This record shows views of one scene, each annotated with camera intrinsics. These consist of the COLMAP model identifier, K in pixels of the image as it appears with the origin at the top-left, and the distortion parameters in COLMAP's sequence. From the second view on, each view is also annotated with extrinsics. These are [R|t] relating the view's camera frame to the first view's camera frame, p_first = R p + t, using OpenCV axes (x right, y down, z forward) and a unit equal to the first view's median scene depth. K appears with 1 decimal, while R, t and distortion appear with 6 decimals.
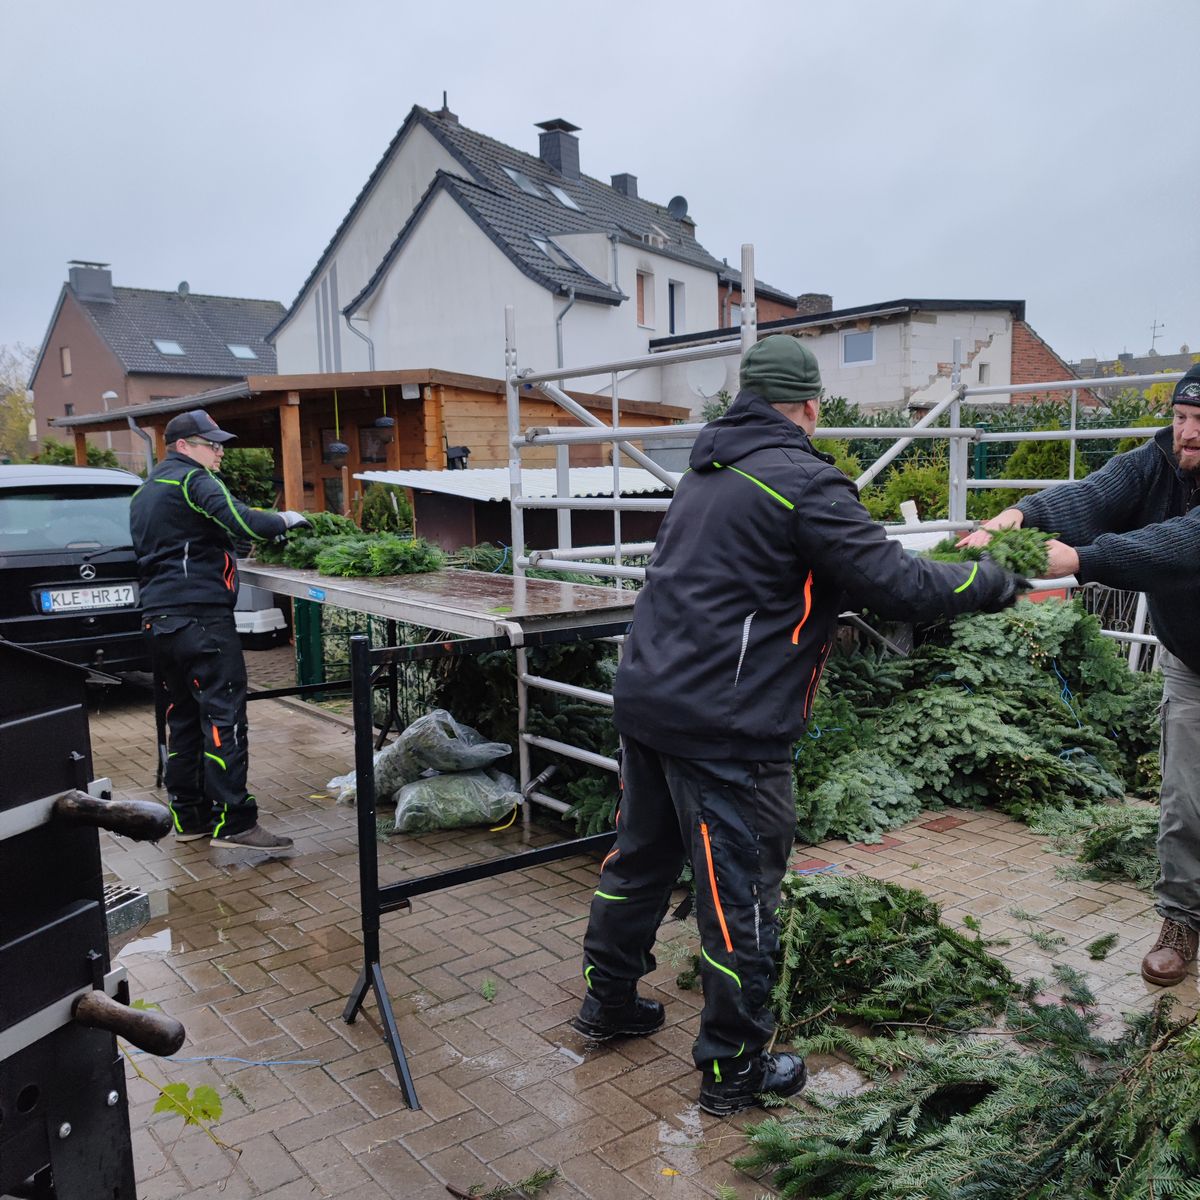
lens RADIAL K [[1170.0, 0, 600.0], [0, 1170.0, 600.0], [0, 0, 1]] dist [0.036173, -0.024602]
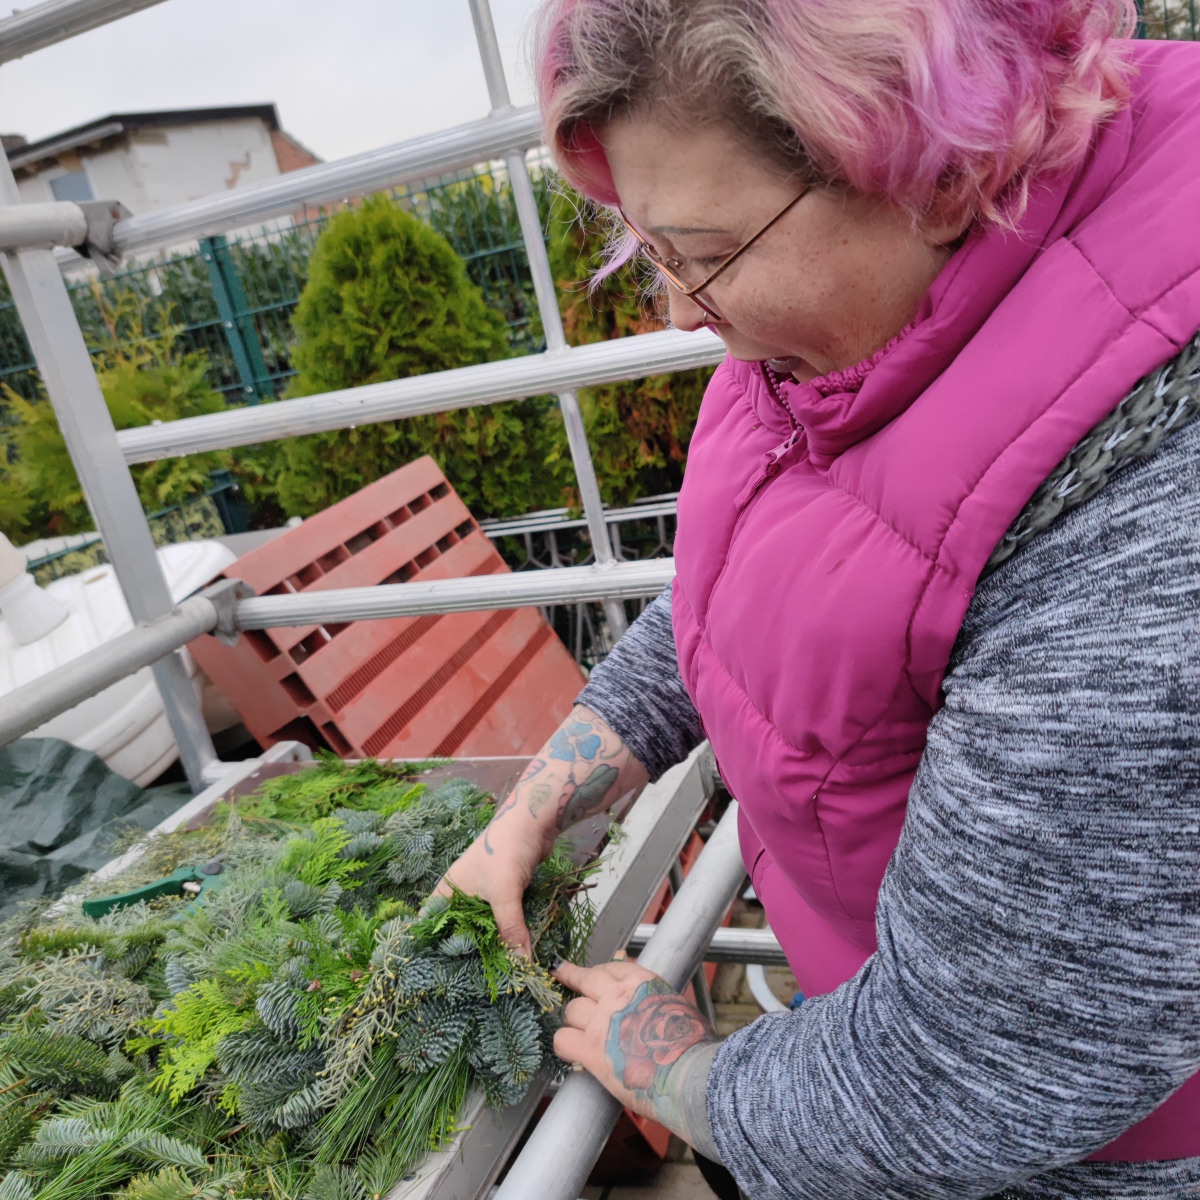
lens RADIAL K [[1170.0, 0, 600.0], [0, 1170.0, 600.0], [0, 0, 1]] dist [0.036173, -0.024602]
pose [[0.828965, -0.314532, 0.462479, 0.344159], [0.260676, 0.948861, 0.178075, -0.111147], [-0.494839, -0.027061, 0.868564, 0.948273]]
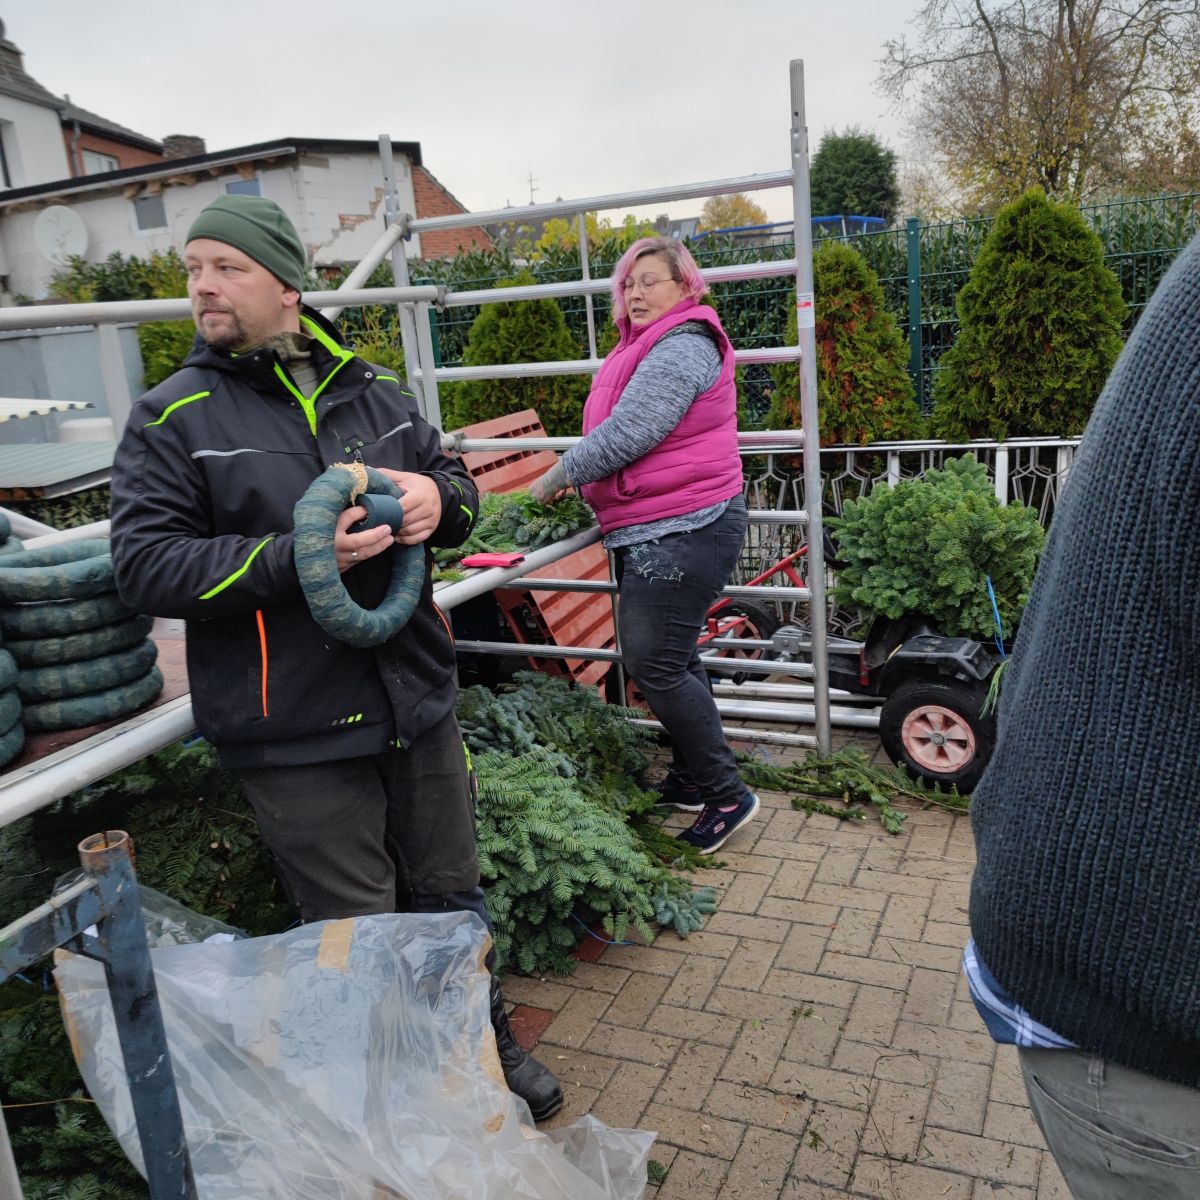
lens RADIAL K [[1167.2, 0, 581.9], [0, 1167.2, 595.7], [0, 0, 1]] dist [0.024103, 0.000449]
pose [[0.888952, -0.169252, 0.425580, 0.120959], [0.122580, 0.983236, 0.134987, -0.073337], [-0.441292, -0.067829, 0.894796, 0.500929]]
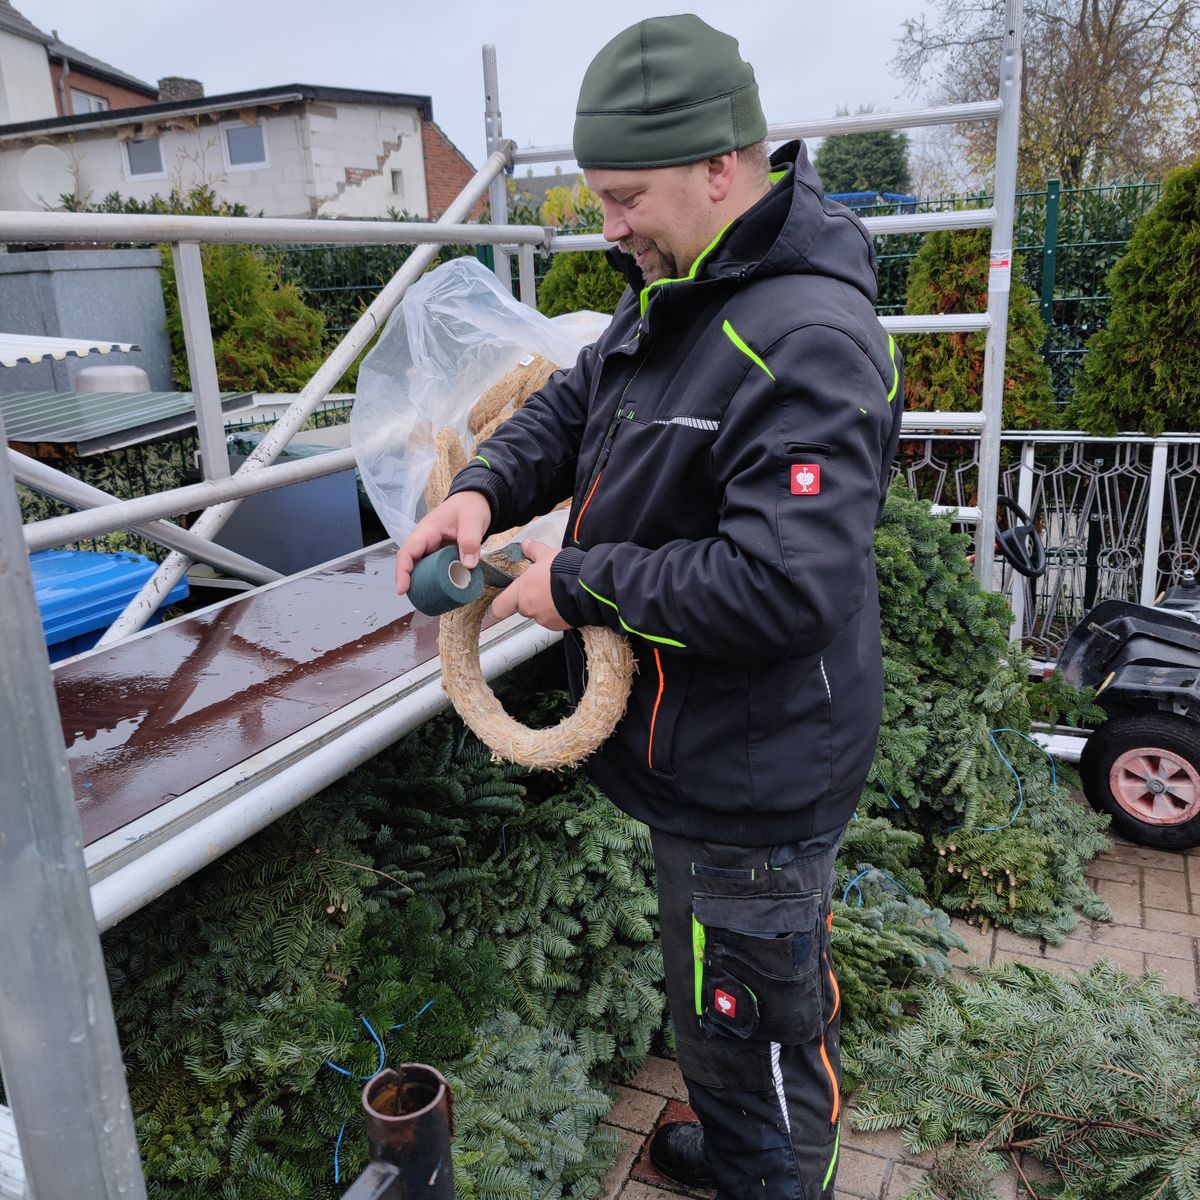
lens RADIAL K [[1177.8, 0, 595.2], [0, 1177.8, 603.3], [0, 0, 1]] dist [0.013311, 0.009141]
pose [[0.881670, -0.145759, 0.448790, 0.093584], [0.080130, 0.983530, 0.162014, -0.078105], [-0.465014, -0.106882, 0.878828, 0.624505]]
